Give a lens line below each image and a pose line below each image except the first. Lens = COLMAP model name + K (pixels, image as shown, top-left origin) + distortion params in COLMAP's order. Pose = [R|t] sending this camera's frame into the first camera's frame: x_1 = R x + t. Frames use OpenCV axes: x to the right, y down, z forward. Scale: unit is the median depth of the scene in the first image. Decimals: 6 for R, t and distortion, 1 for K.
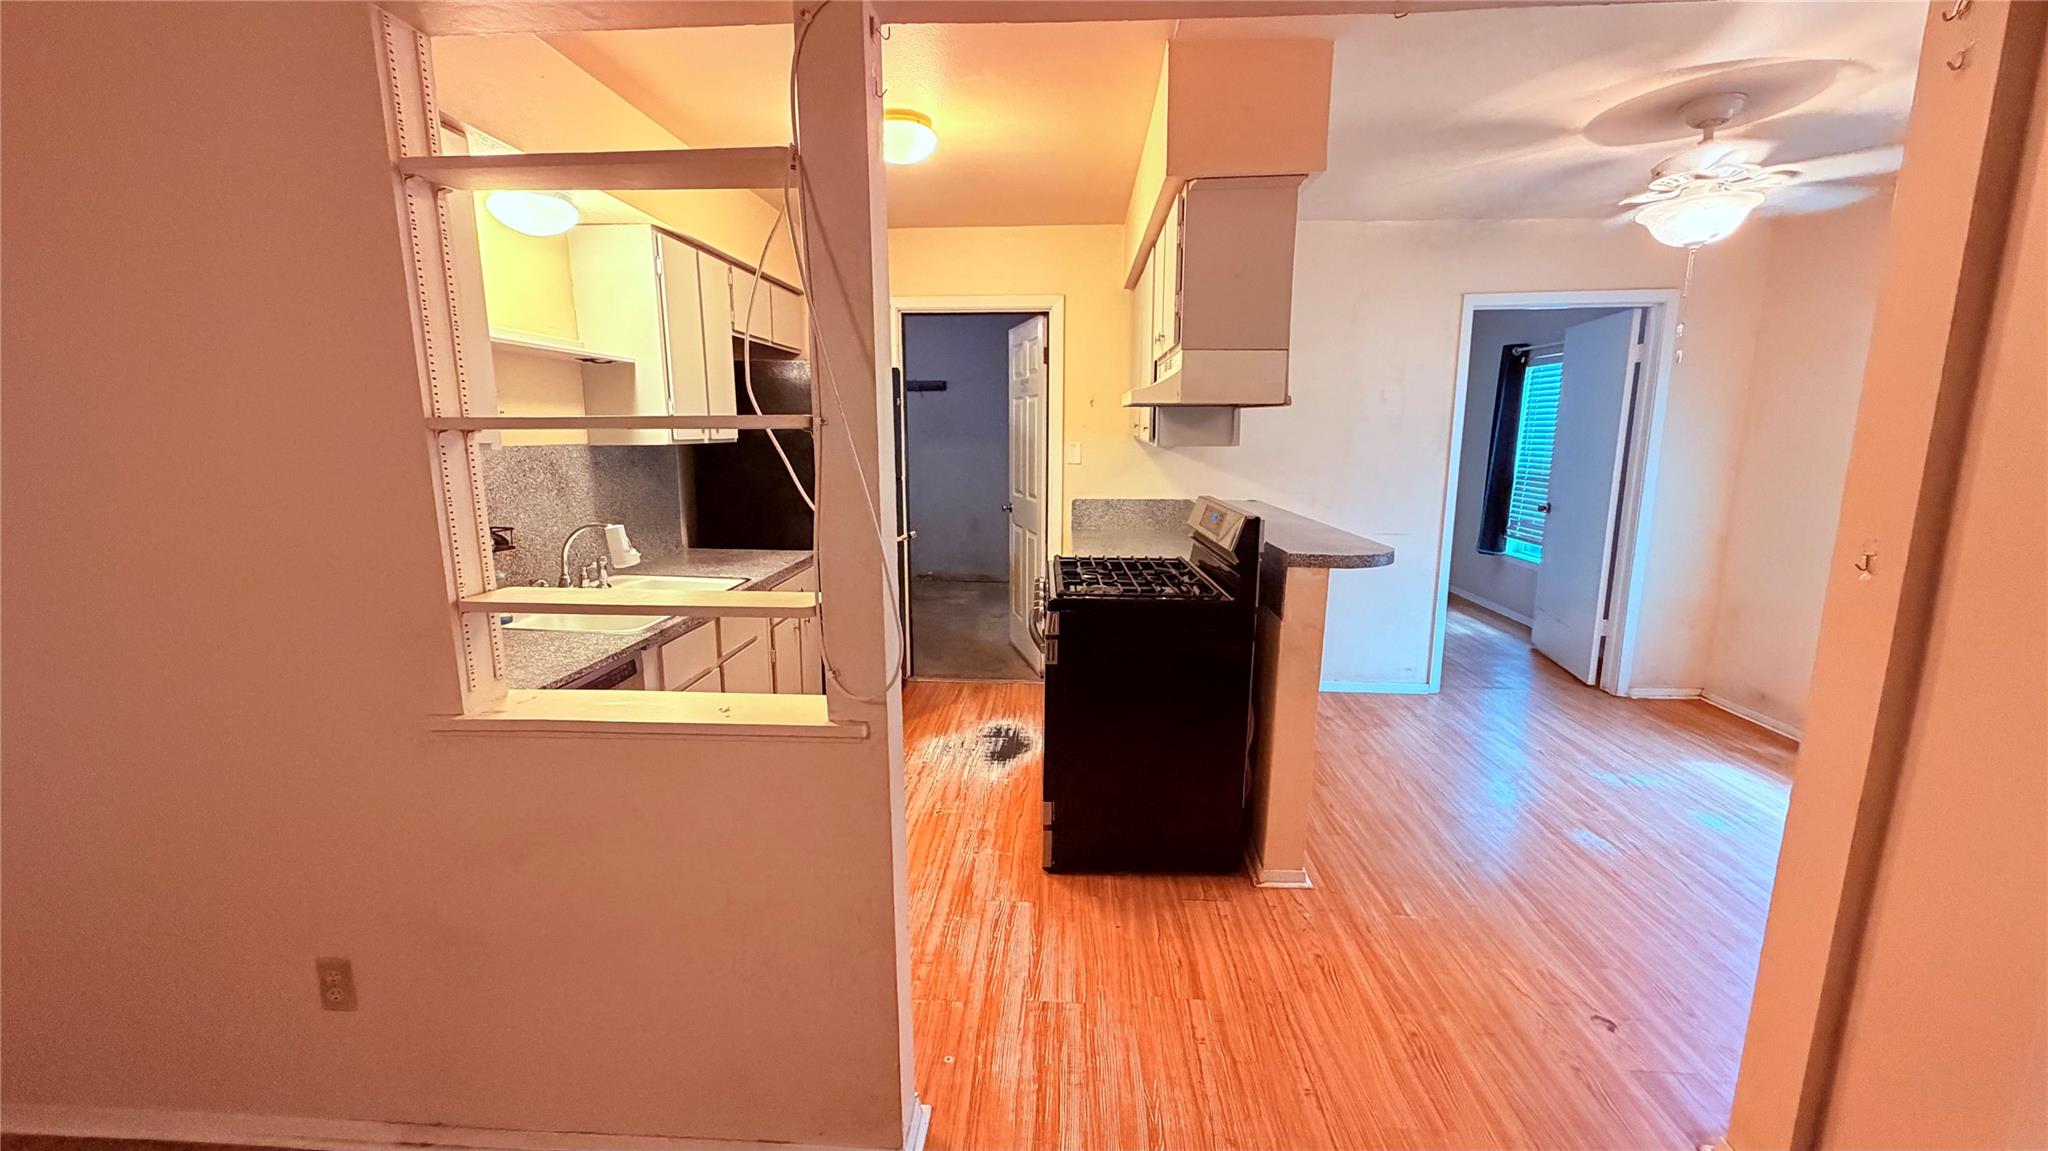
lens RADIAL K [[816.4, 0, 1017.4], [0, 816.4, 571.7], [0, 0, 1]] dist [0.000699, -0.000177]
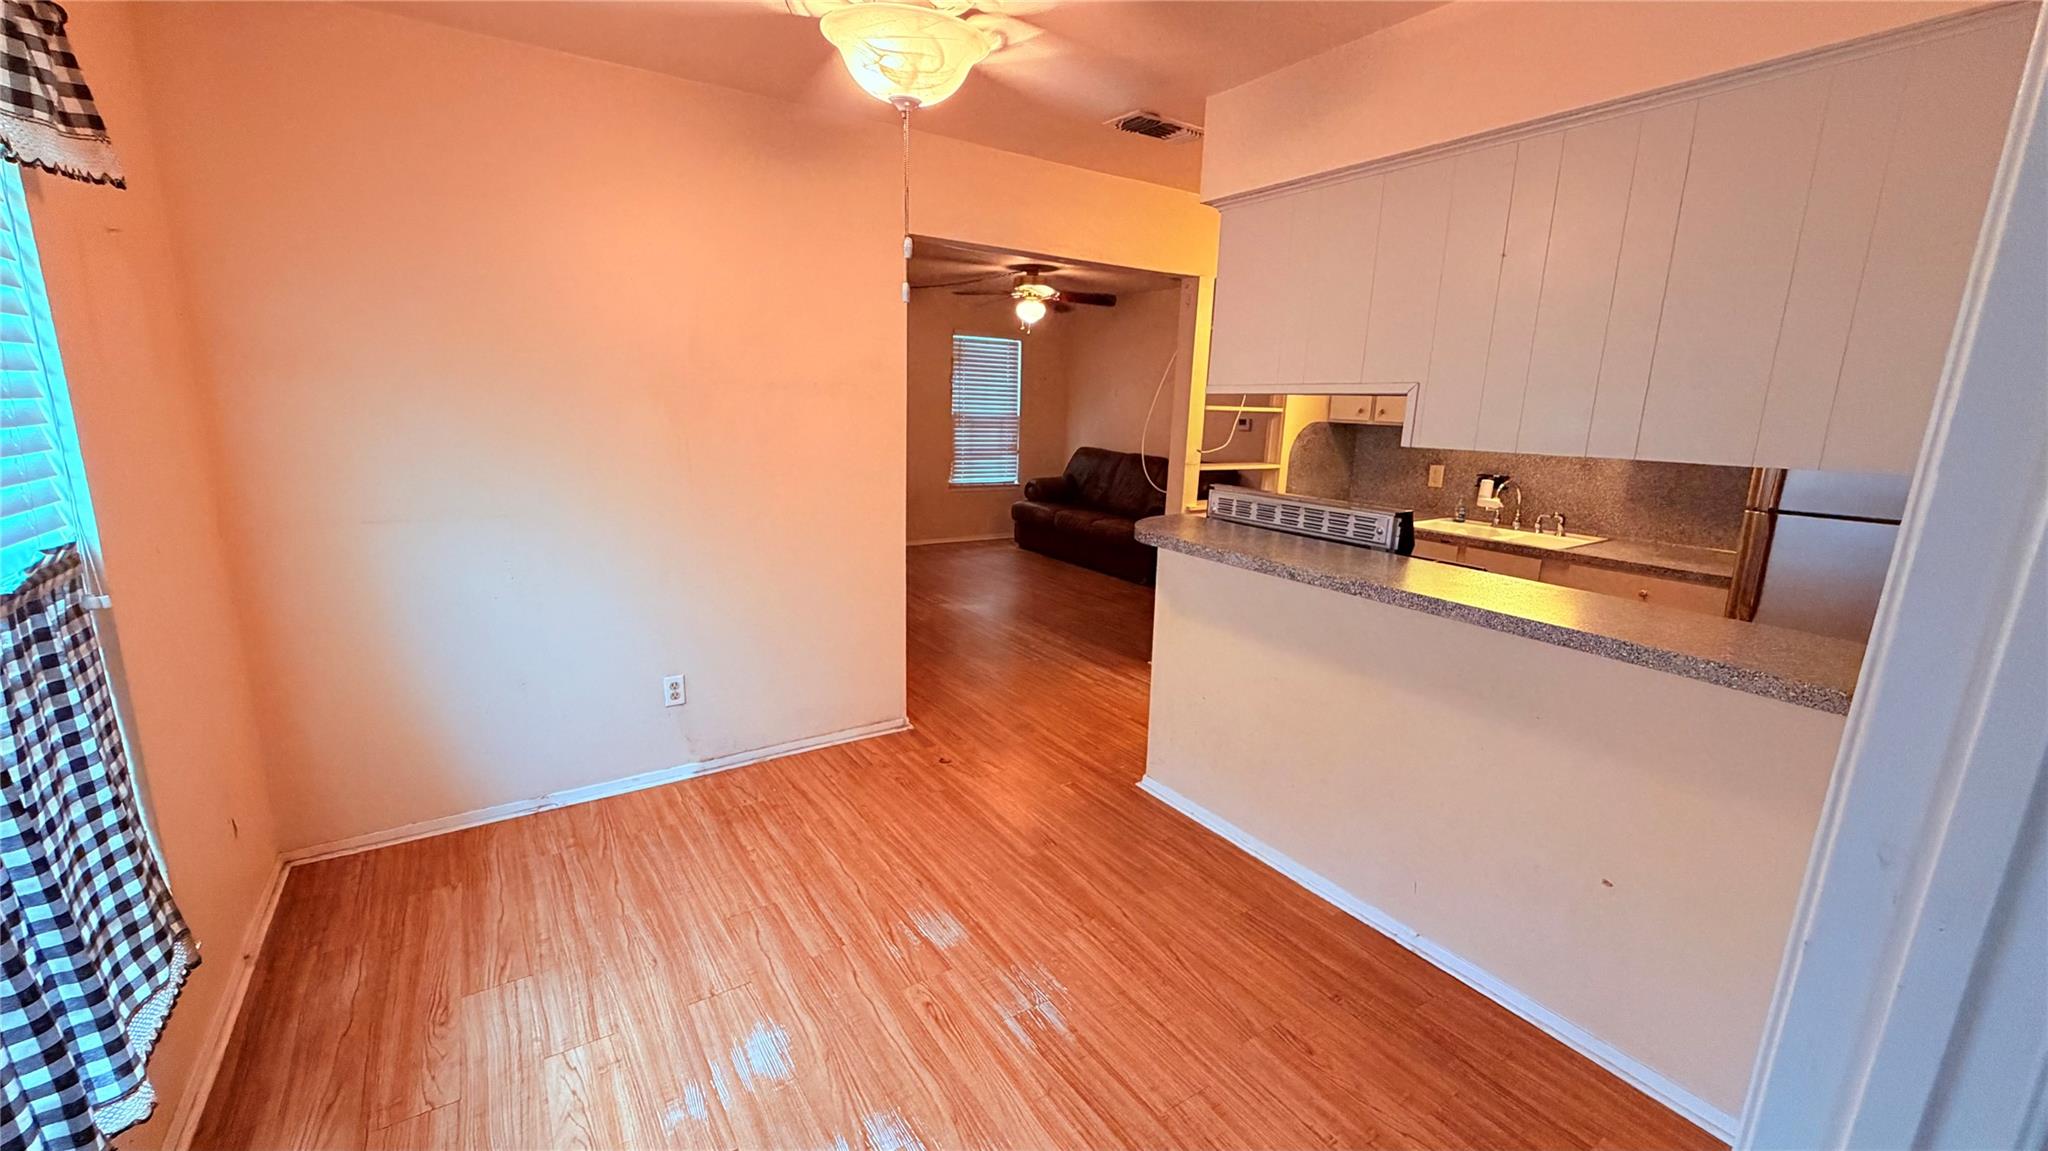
lens RADIAL K [[816.4, 0, 1019.7], [0, 816.4, 570.9], [0, 0, 1]] dist [0.000699, -0.000177]
pose [[-0.793764, 0.101901, -0.599629, 1.160600], [-0.137138, 0.930494, 0.339666, -0.295367], [0.592564, 0.351847, -0.724618, 1.609327]]
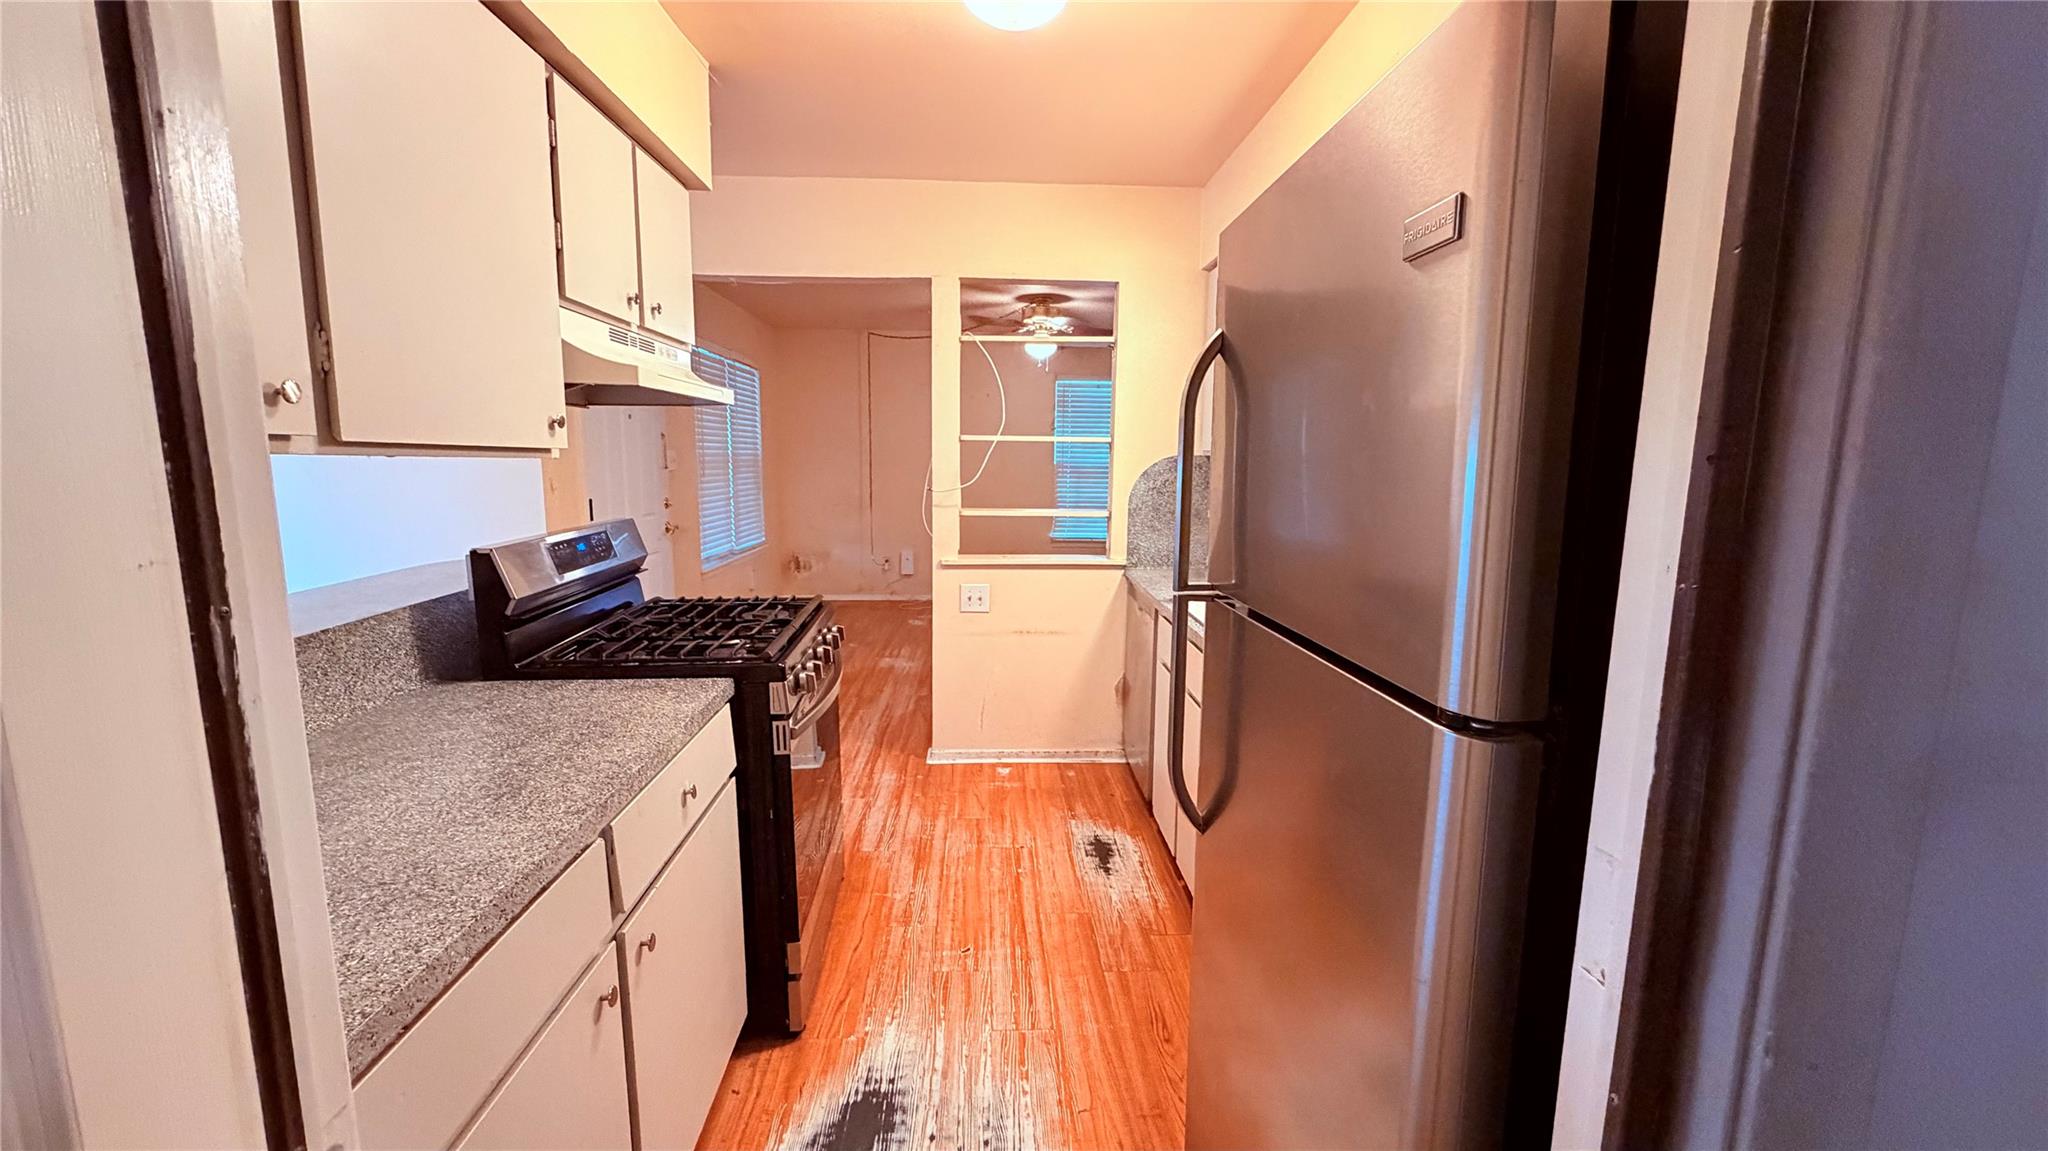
lens RADIAL K [[816.4, 0, 1020.0], [0, 816.4, 577.6], [0, 0, 1]] dist [0.000699, -0.000177]
pose [[-0.993667, 0.006107, -0.112196, -0.072881], [-0.030450, 0.946521, 0.321203, -0.305371], [0.108158, 0.322585, -0.940341, 1.840057]]
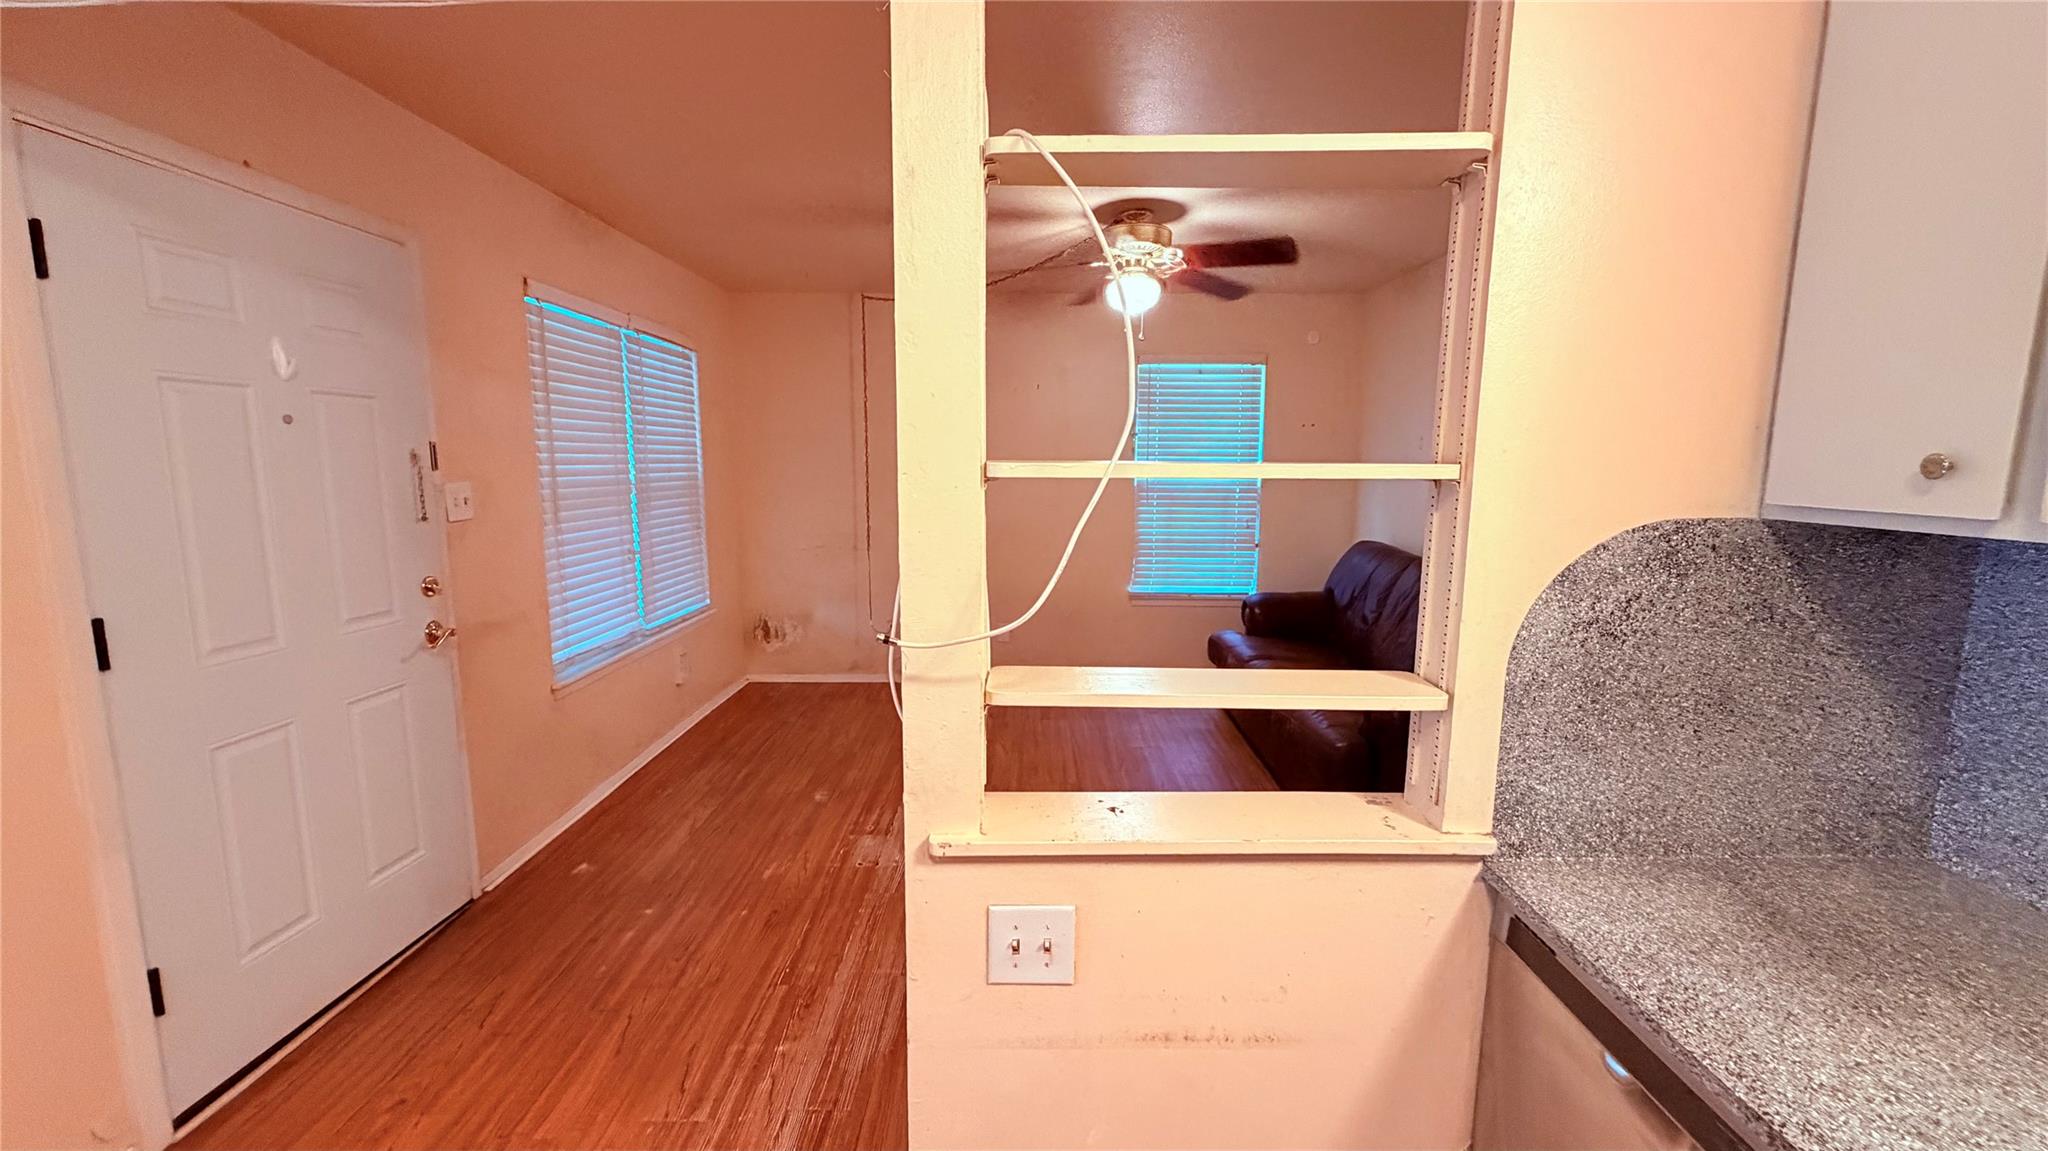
lens RADIAL K [[816.4, 0, 1021.3], [0, 816.4, 577.5], [0, 0, 1]] dist [0.000699, -0.000177]
pose [[-0.997852, 0.005790, -0.065255, -0.115167], [-0.015162, 0.948630, 0.316023, -0.176020], [0.063733, 0.316333, -0.946505, 0.952849]]
